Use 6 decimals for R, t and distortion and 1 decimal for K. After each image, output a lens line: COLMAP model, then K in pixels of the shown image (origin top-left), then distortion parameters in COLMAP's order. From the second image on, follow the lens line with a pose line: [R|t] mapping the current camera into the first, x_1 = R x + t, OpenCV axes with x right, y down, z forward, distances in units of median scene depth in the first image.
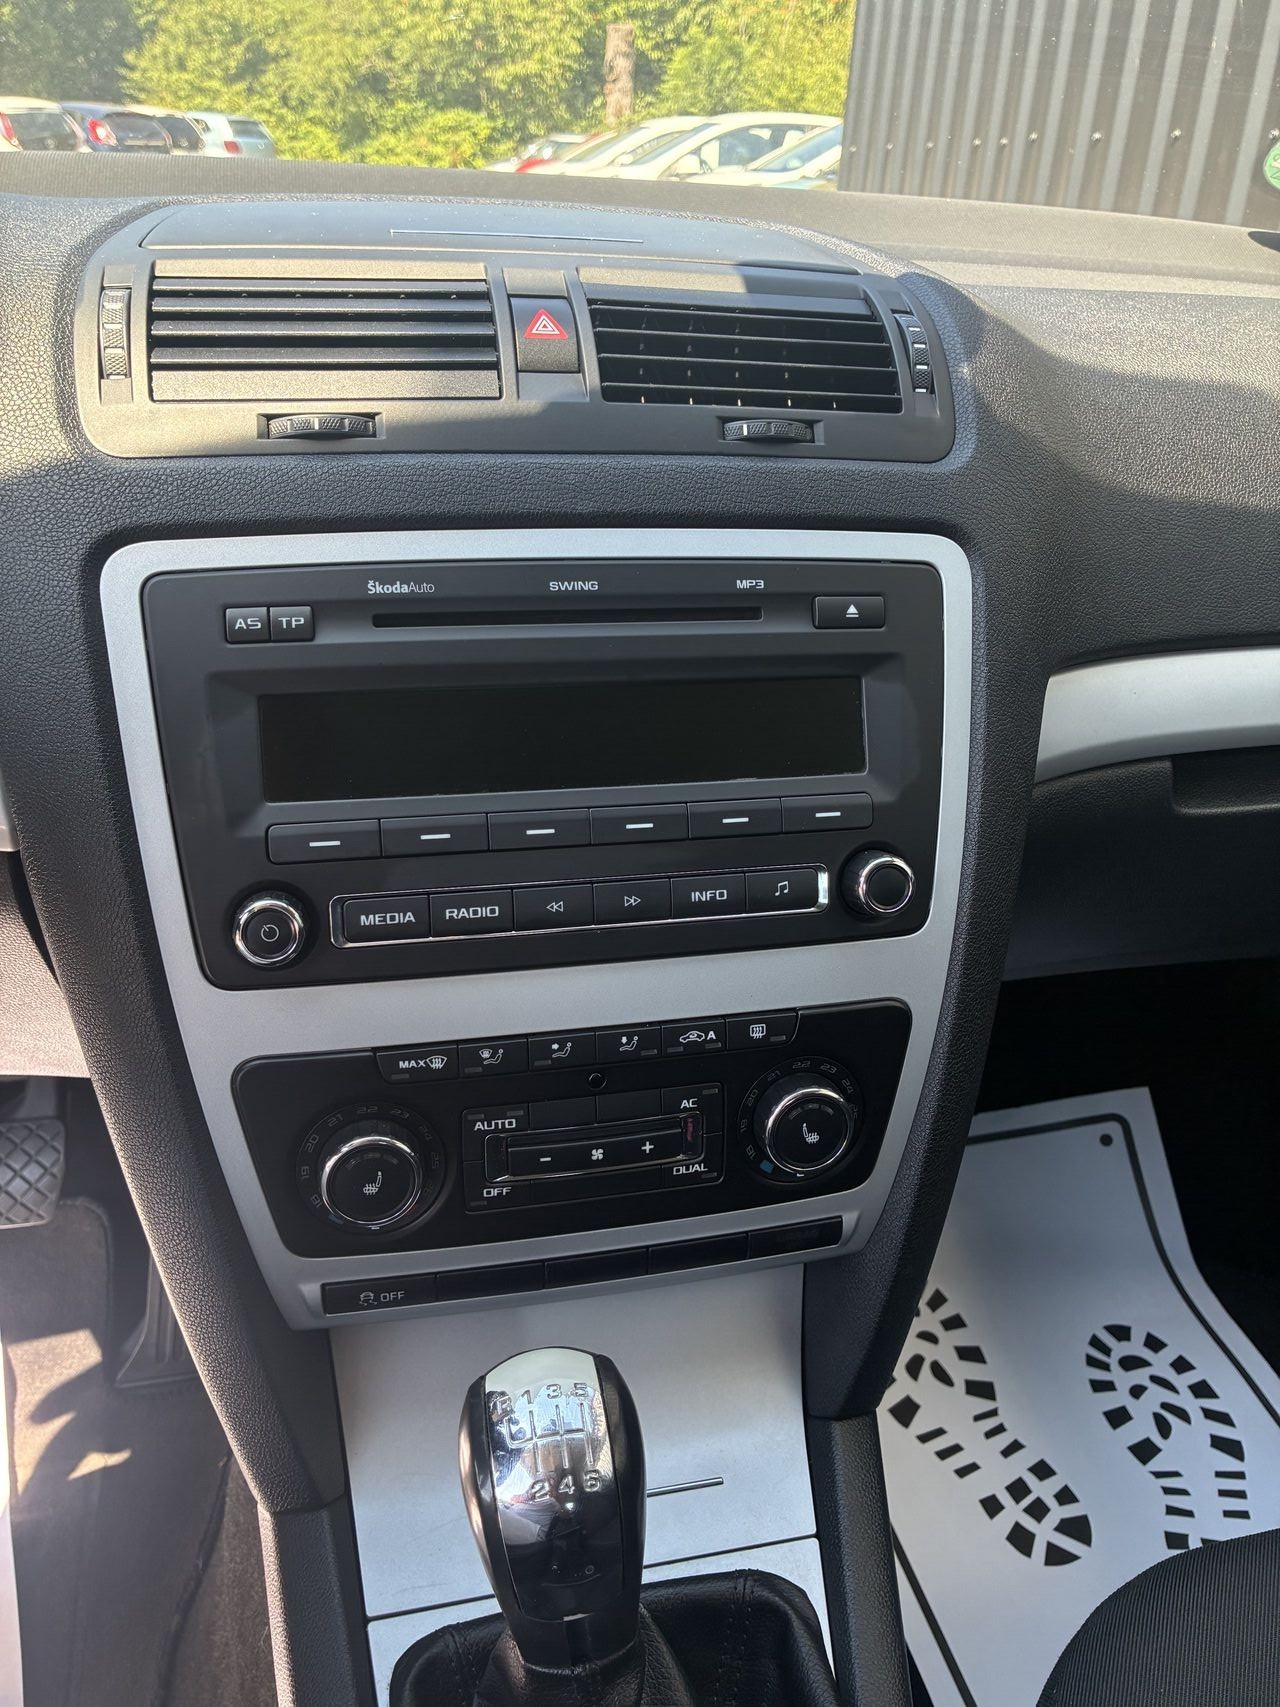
lens RADIAL K [[1317.9, 0, 642.2], [0, 1317.9, 852.0], [0, 0, 1]] dist [0.050386, -0.083607]
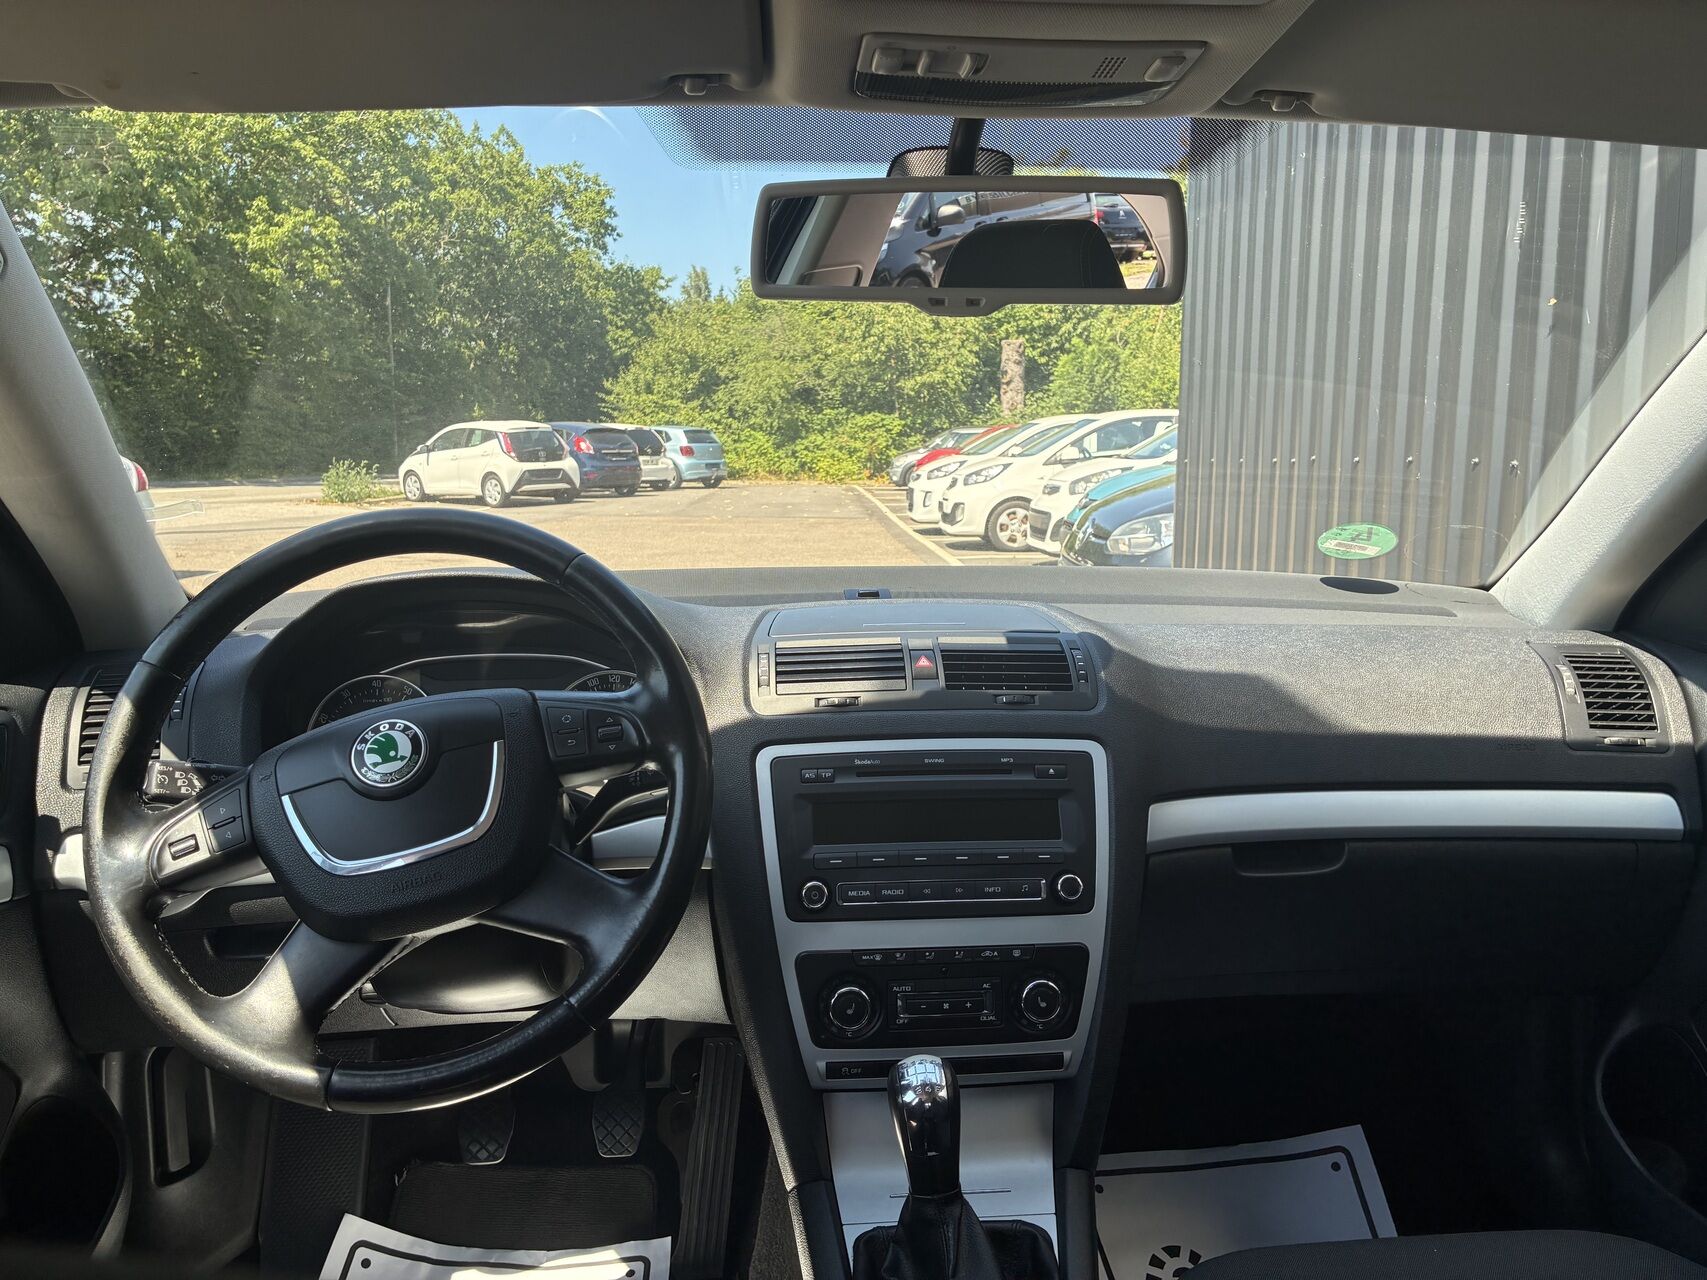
lens RADIAL K [[1317.9, 0, 856.9], [0, 1317.9, 636.7], [0, 0, 1]] dist [0.050386, -0.083607]
pose [[0.989799, -0.027958, -0.139702, 0.145112], [-0.019032, 0.945824, -0.324121, 0.356262], [0.141195, 0.323474, 0.935643, -1.317158]]
